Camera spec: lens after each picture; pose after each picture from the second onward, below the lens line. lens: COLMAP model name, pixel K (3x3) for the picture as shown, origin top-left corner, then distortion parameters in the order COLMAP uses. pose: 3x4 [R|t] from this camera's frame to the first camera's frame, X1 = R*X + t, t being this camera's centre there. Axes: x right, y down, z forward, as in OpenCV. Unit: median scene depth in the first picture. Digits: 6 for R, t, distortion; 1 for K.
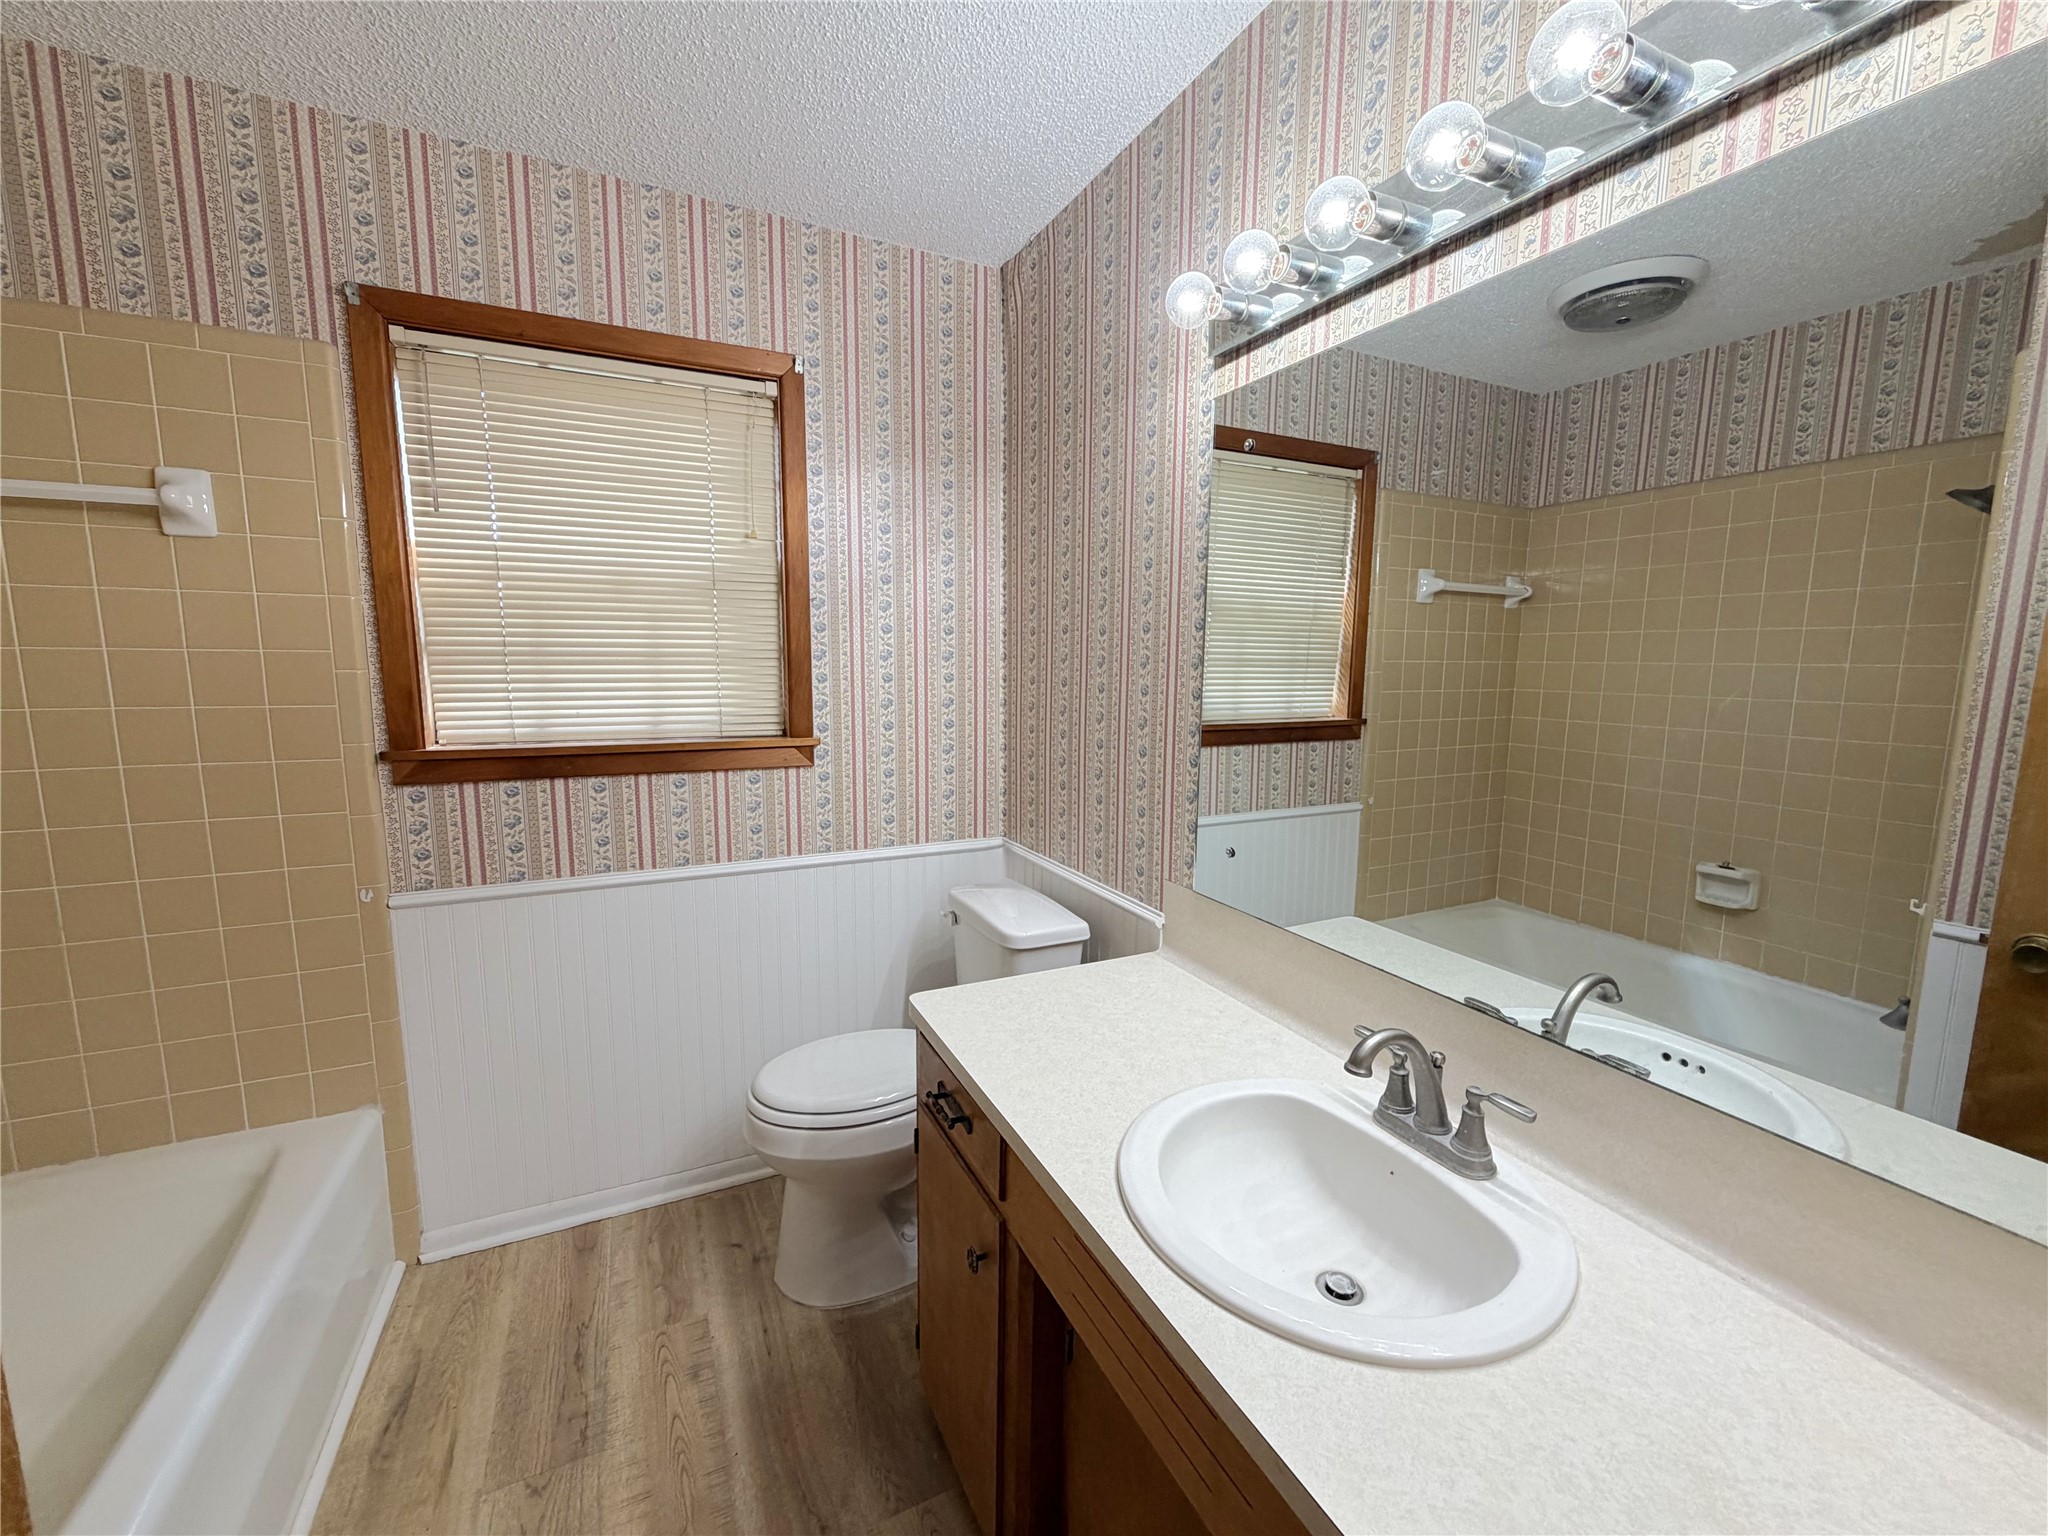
lens RADIAL K [[833.9, 0, 1025.4], [0, 833.9, 768.4], [0, 0, 1]] dist [-0.011307, 0.000781]
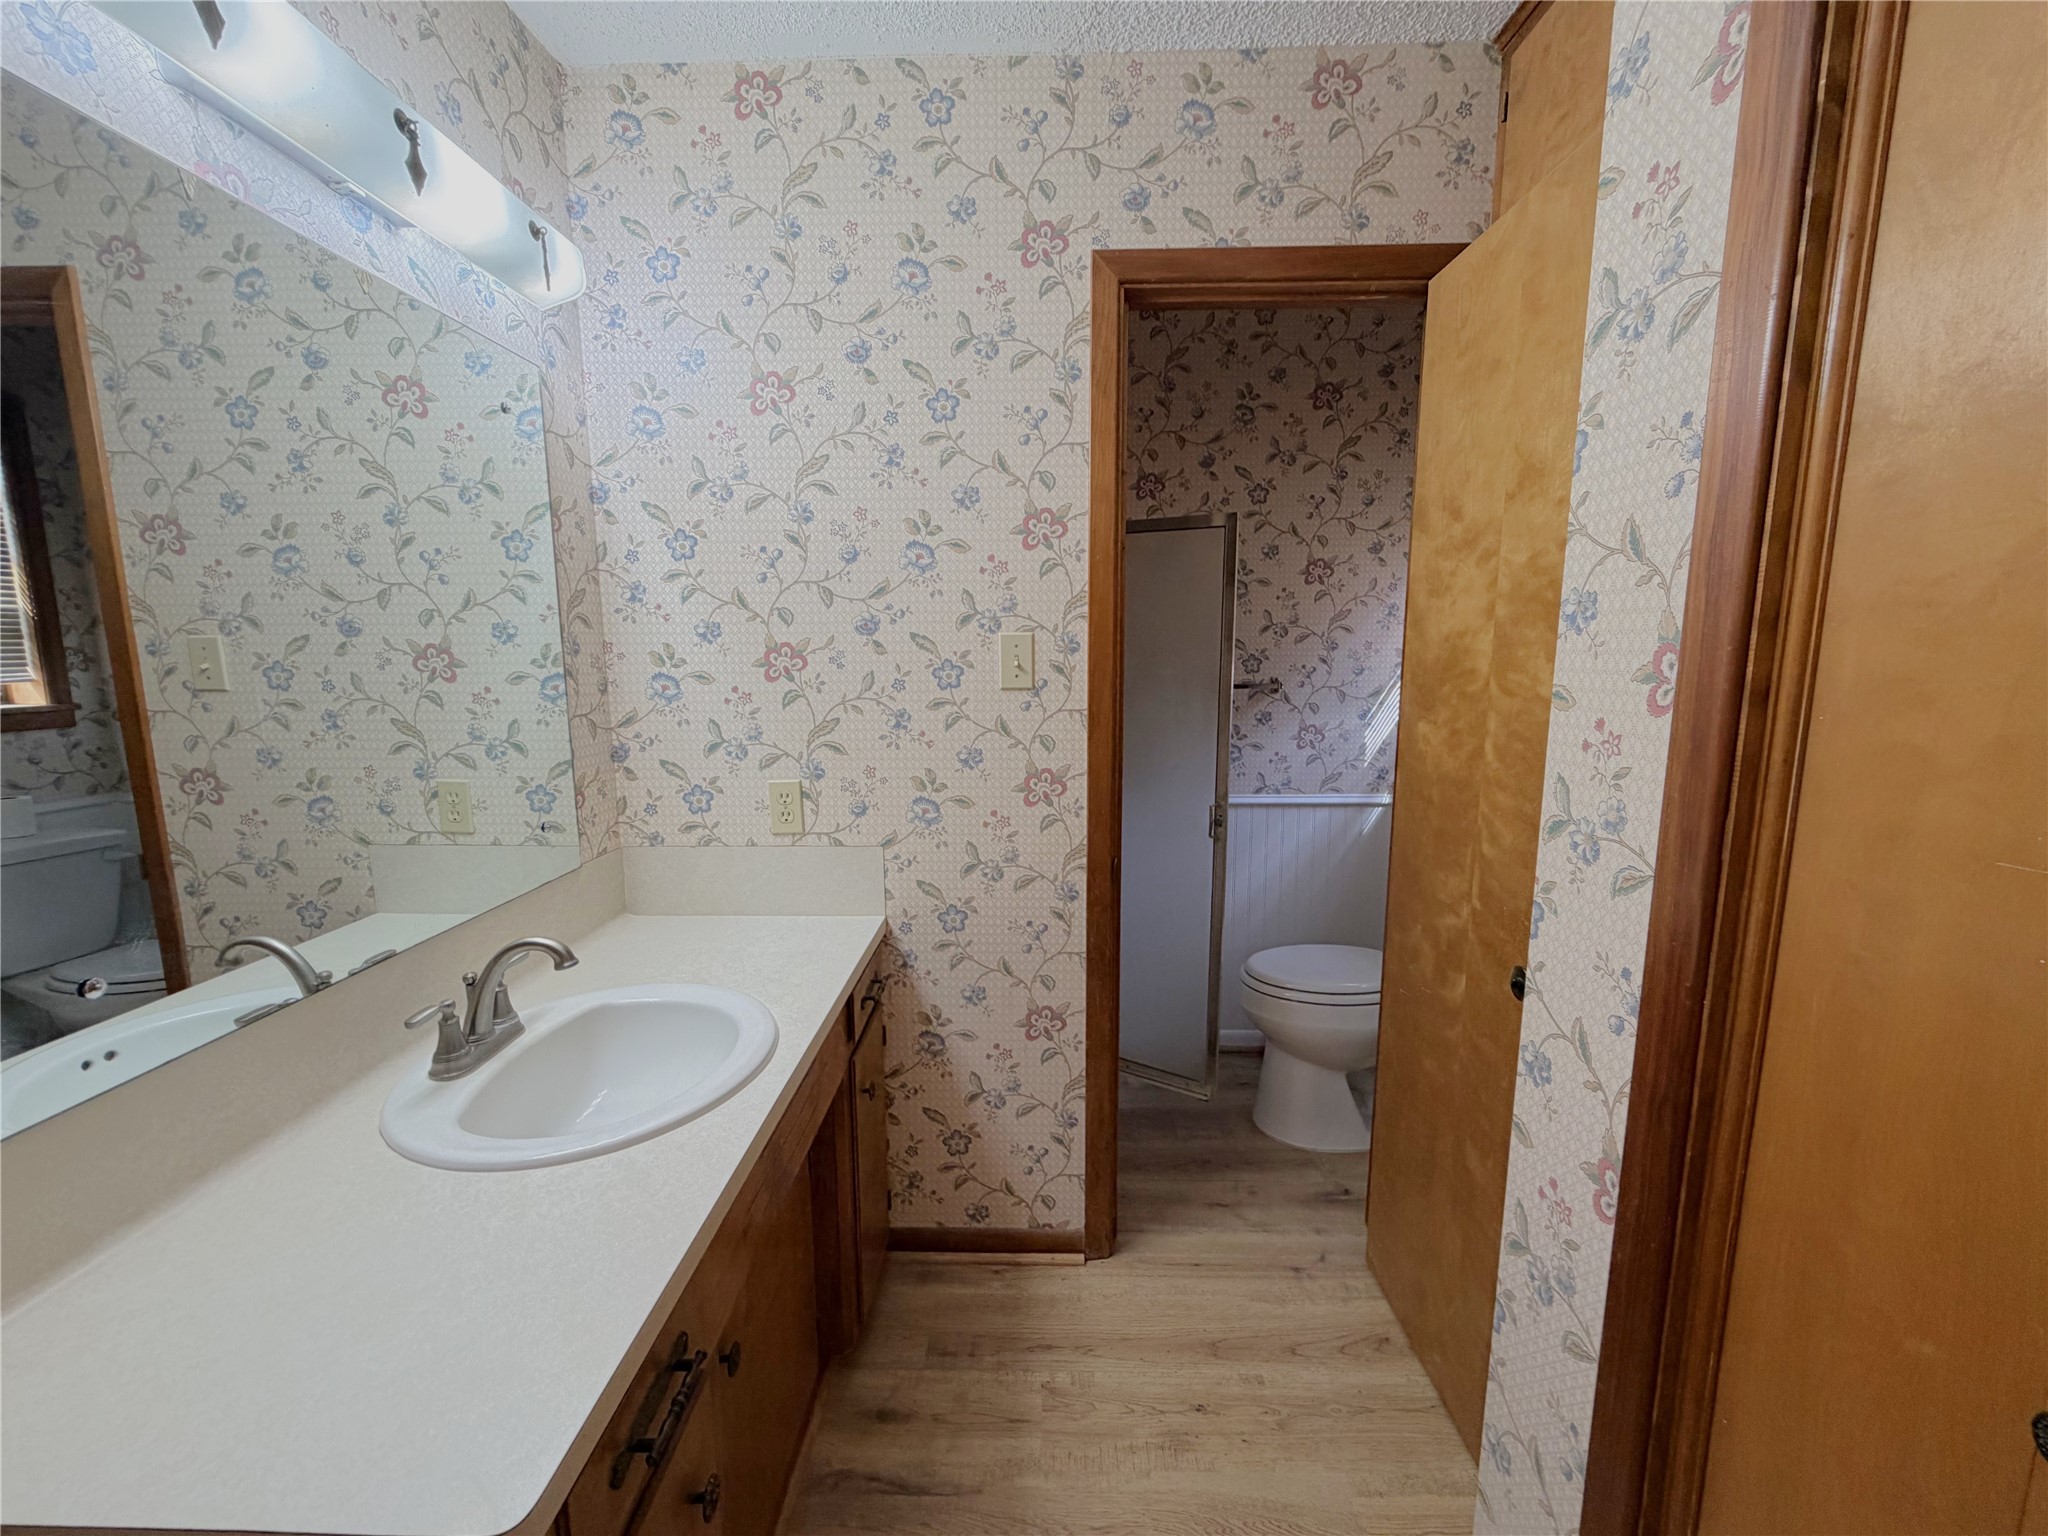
lens RADIAL K [[833.9, 0, 1024.5], [0, 833.9, 770.1], [0, 0, 1]] dist [-0.011307, 0.000781]
pose [[-0.893769, -0.072479, 0.442632, -0.670539], [0.055988, 0.961110, 0.270429, -0.201178], [-0.445019, 0.266484, -0.854953, 1.384966]]
